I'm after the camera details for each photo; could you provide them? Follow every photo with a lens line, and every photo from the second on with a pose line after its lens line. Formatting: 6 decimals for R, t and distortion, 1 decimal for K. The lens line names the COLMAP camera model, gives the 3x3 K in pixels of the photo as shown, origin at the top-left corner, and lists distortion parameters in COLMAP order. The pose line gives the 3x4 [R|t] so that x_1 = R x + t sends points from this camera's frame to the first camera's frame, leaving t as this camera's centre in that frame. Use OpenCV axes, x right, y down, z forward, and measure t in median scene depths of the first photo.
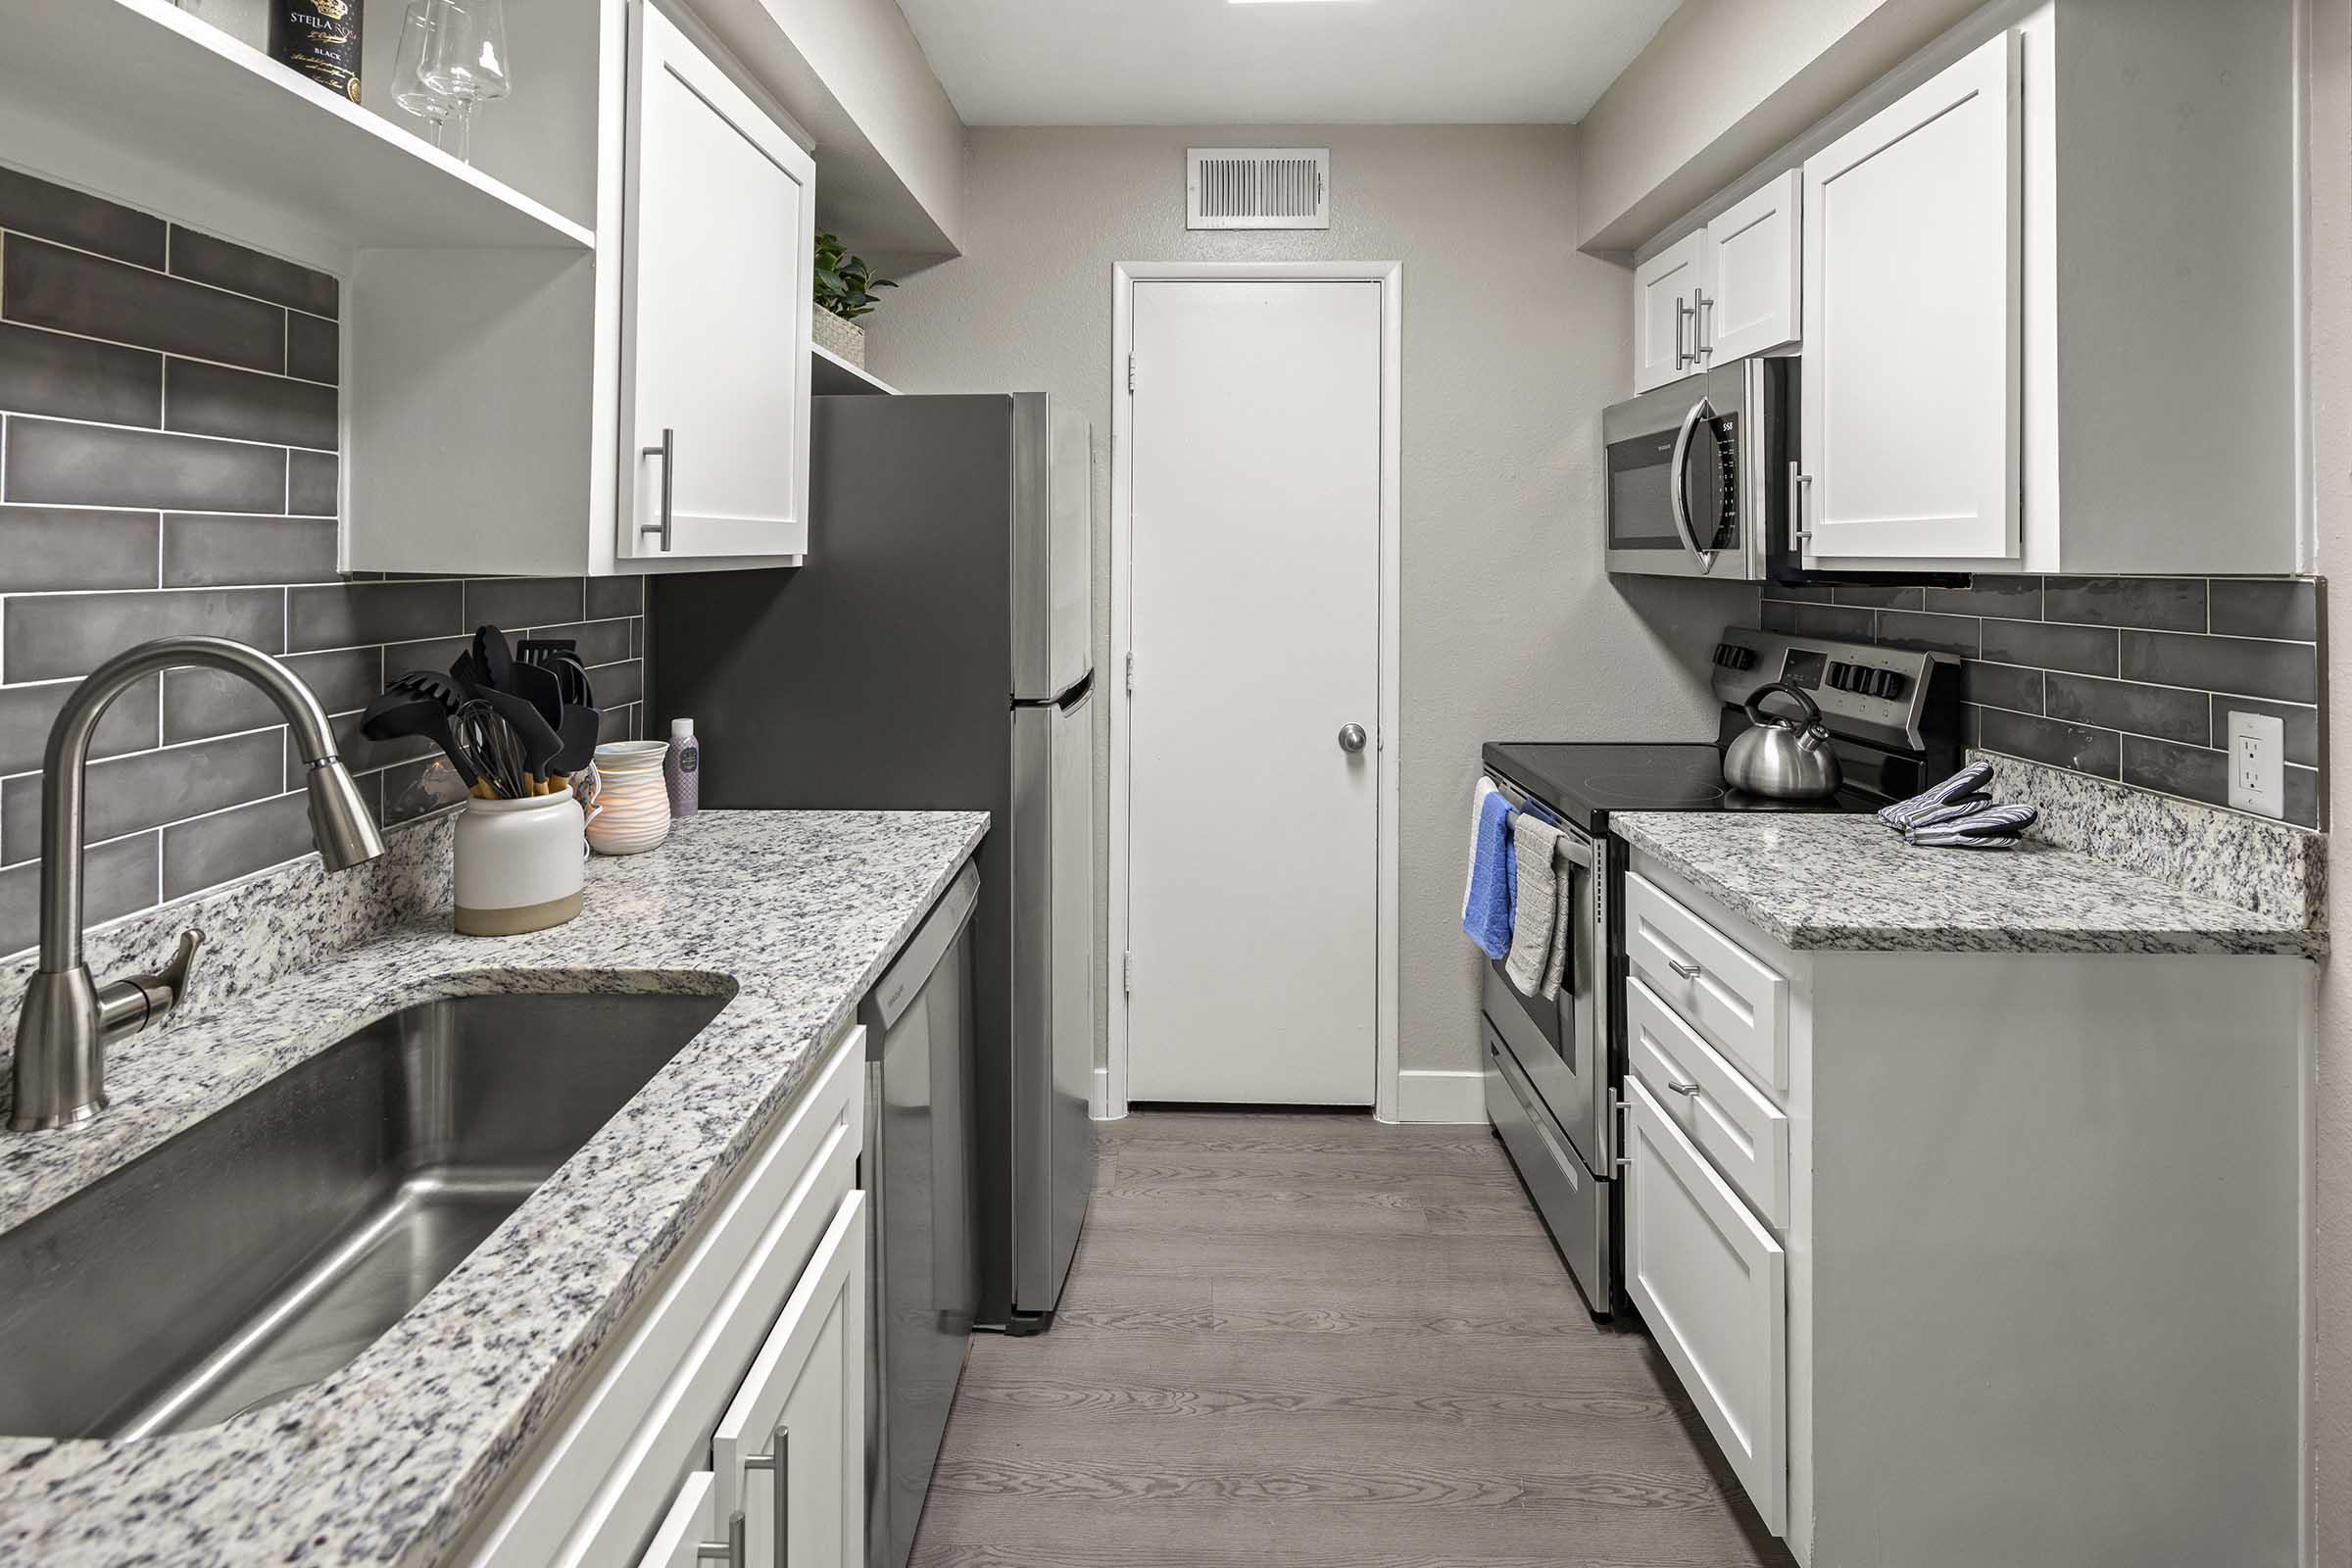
lens RADIAL K [[1152.1, 0, 1171.6], [0, 1152.1, 552.2], [0, 0, 1]] dist [0.003647, -0.005176]
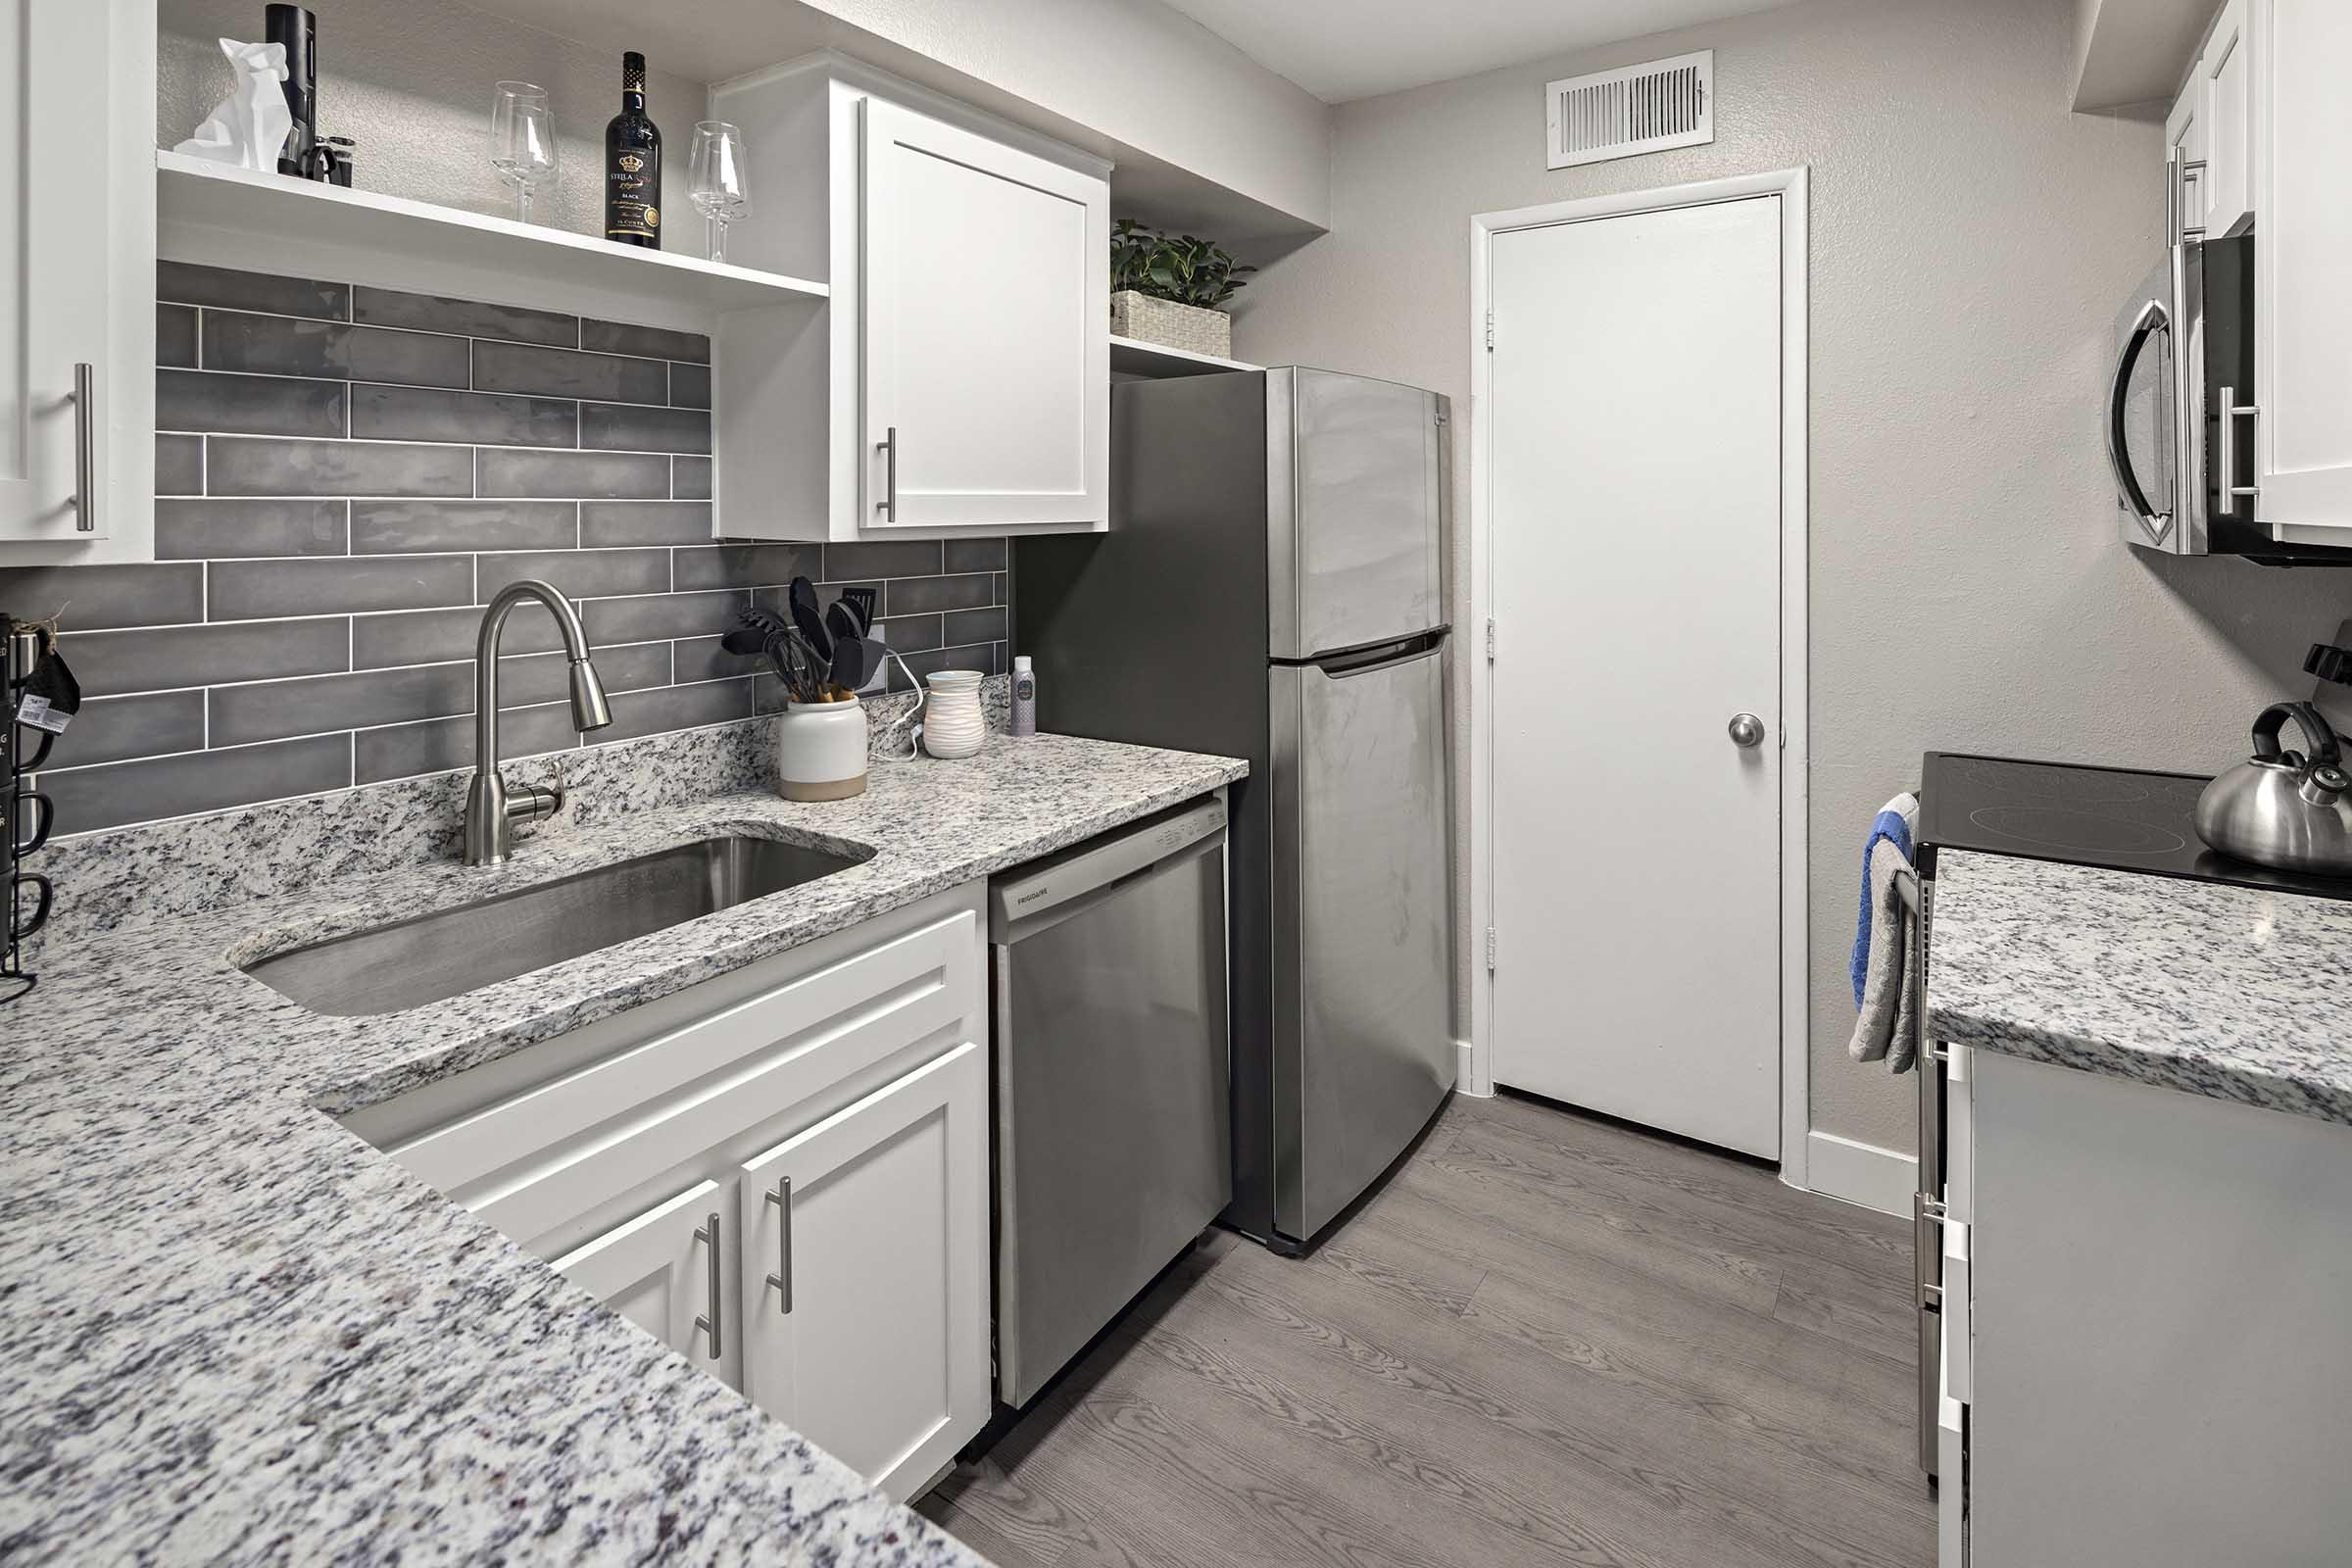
lens RADIAL K [[1161.0, 0, 1172.8], [0, 1161.0, 524.4], [0, 0, 1]] dist [0.004425, -0.006001]
pose [[0.839551, -0.000326, -0.543281, 0.509603], [0.007317, 0.999916, 0.010708, -0.009712], [0.543232, -0.012965, 0.839482, 0.074861]]
